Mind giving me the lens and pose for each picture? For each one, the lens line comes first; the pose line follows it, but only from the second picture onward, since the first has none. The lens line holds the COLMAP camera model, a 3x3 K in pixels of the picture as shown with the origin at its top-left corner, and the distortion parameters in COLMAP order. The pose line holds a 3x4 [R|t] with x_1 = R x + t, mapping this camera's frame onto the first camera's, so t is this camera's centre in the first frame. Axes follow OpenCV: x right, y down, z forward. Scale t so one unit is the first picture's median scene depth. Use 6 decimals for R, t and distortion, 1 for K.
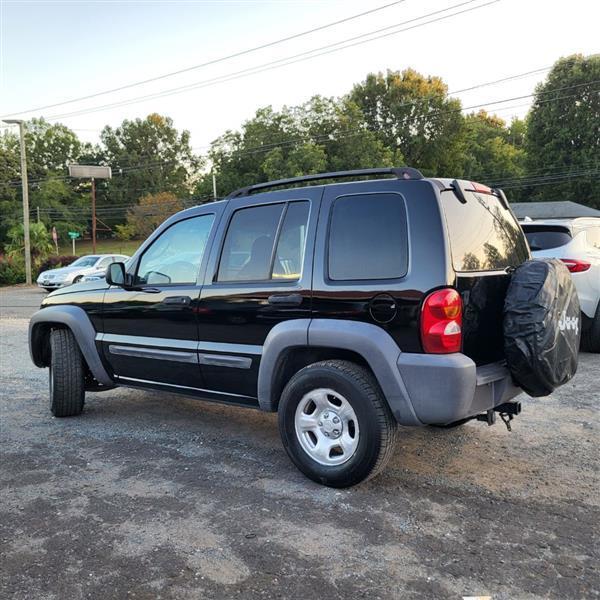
lens RADIAL K [[616.5, 0, 294.1], [0, 616.5, 303.4], [0, 0, 1]] dist [0.043119, -0.037209]
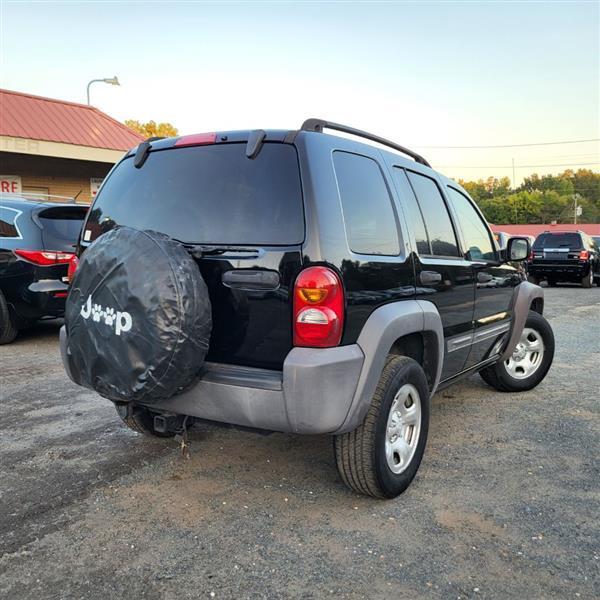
lens RADIAL K [[615.4, 0, 292.8], [0, 615.4, 298.2], [0, 0, 1]] dist [0.039334, -0.033105]
pose [[0.053359, 0.103164, -0.993232, 0.077022], [-0.092550, 0.990879, 0.097948, -0.005262], [0.994277, 0.086697, 0.062420, 0.076088]]
